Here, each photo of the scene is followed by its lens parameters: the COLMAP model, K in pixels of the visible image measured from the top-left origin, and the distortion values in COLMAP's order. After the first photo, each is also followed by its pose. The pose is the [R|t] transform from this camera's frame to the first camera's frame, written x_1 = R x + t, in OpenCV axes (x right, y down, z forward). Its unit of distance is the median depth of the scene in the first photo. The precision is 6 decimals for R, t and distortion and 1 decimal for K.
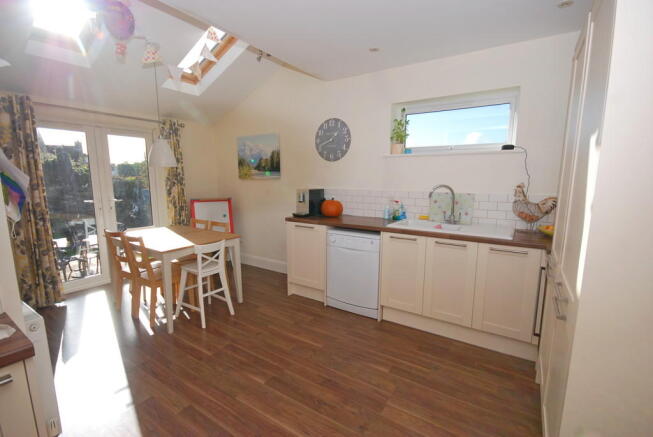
lens RADIAL K [[296.3, 0, 329.3], [0, 296.3, 220.7], [0, 0, 1]] dist [0.002119, 0.000286]
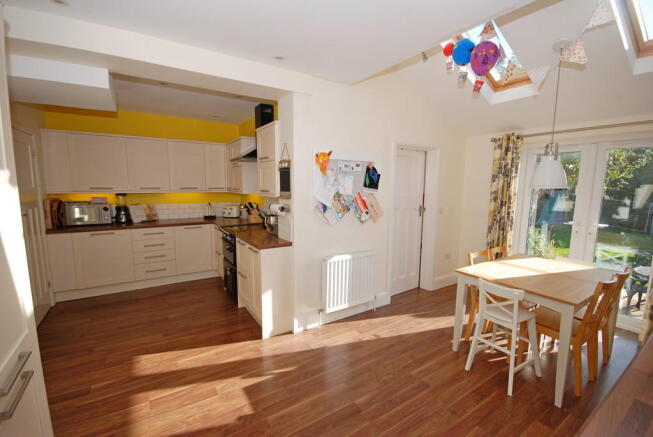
lens RADIAL K [[289.1, 0, 326.5], [0, 289.1, 218.5], [0, 0, 1]] dist [-0.000743, -0.000058]
pose [[-0.397329, 0.105338, -0.911610, 0.486257], [-0.151687, 0.972186, 0.178451, -0.169800], [0.905053, 0.209184, -0.370300, 0.850105]]
